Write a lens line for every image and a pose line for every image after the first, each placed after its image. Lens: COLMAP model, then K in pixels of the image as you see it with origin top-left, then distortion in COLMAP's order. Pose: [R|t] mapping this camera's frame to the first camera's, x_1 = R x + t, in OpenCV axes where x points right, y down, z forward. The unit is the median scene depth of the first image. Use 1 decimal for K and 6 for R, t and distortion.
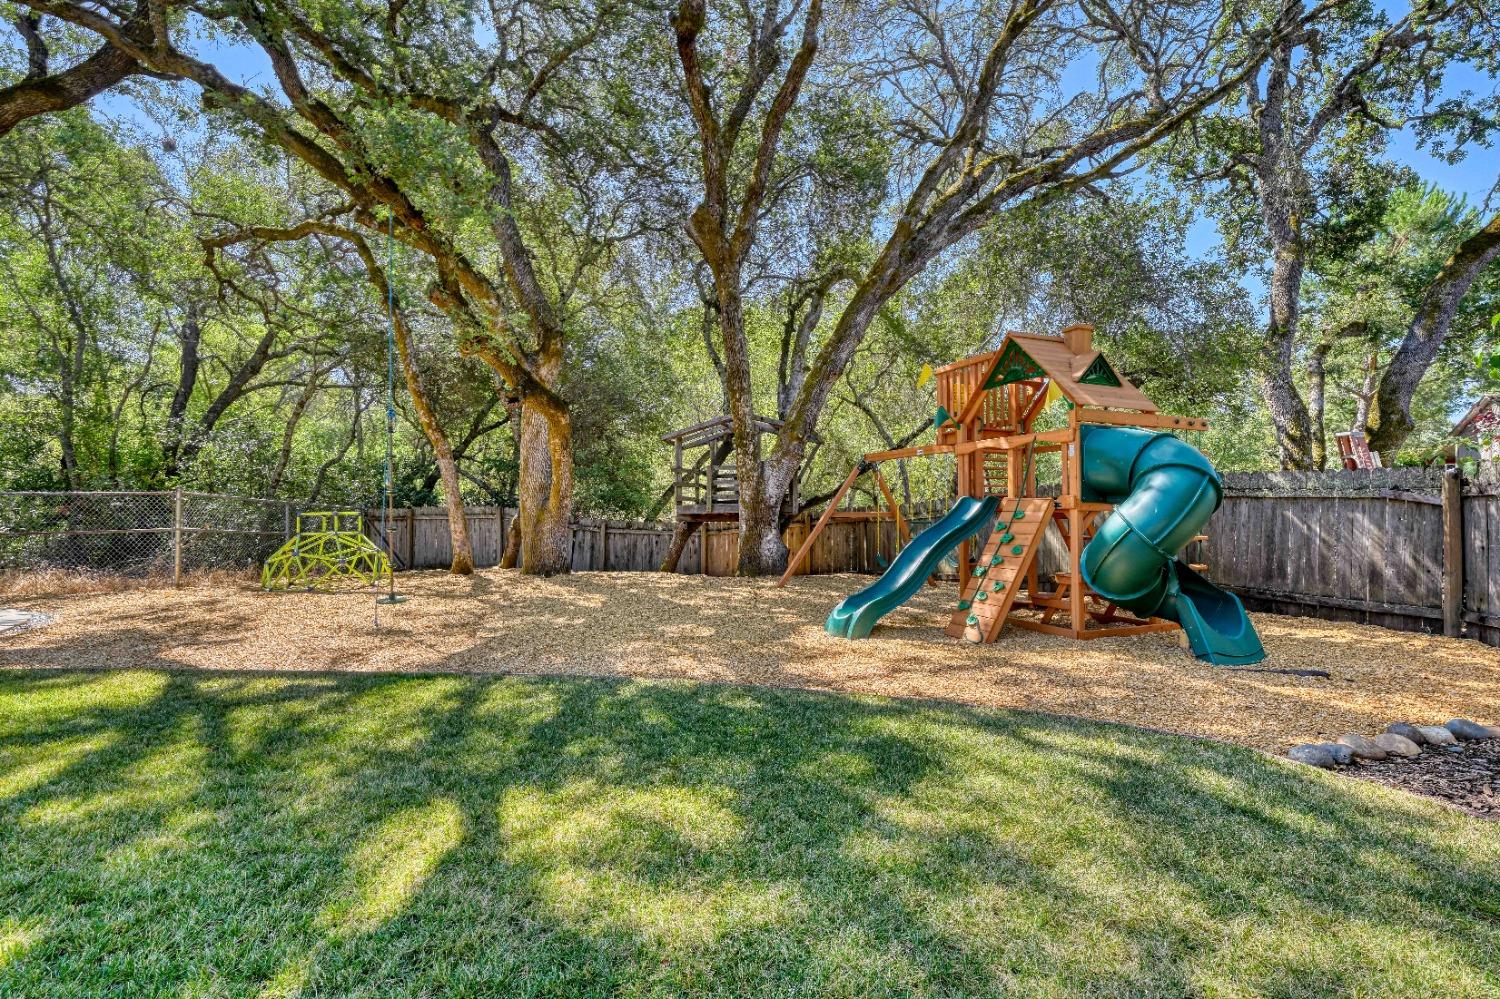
lens RADIAL K [[682.6, 0, 750.0], [0, 682.6, 499.5], [0, 0, 1]] dist [-0.028267, -0.000068]
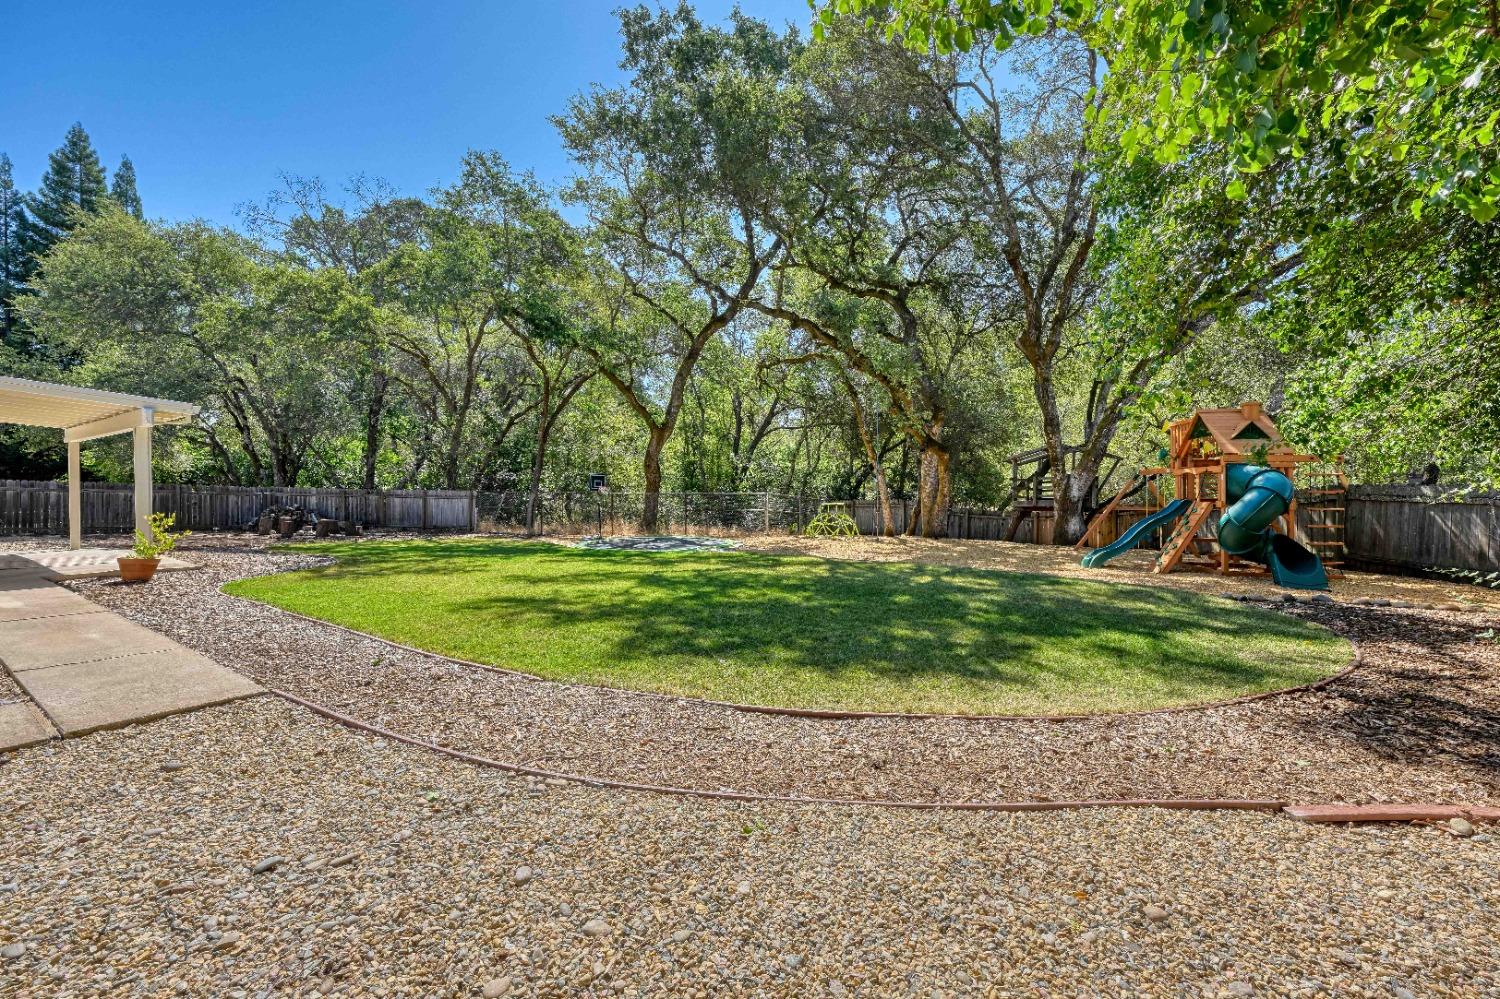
lens RADIAL K [[600.5, 0, 756.9], [0, 600.5, 494.3], [0, 0, 1]] dist [-0.002732, -0.000152]
pose [[0.851040, 0.003660, -0.525088, 0.138777], [0.001752, 0.999950, 0.009810, -0.024834], [0.525098, -0.009269, 0.850991, -0.618033]]
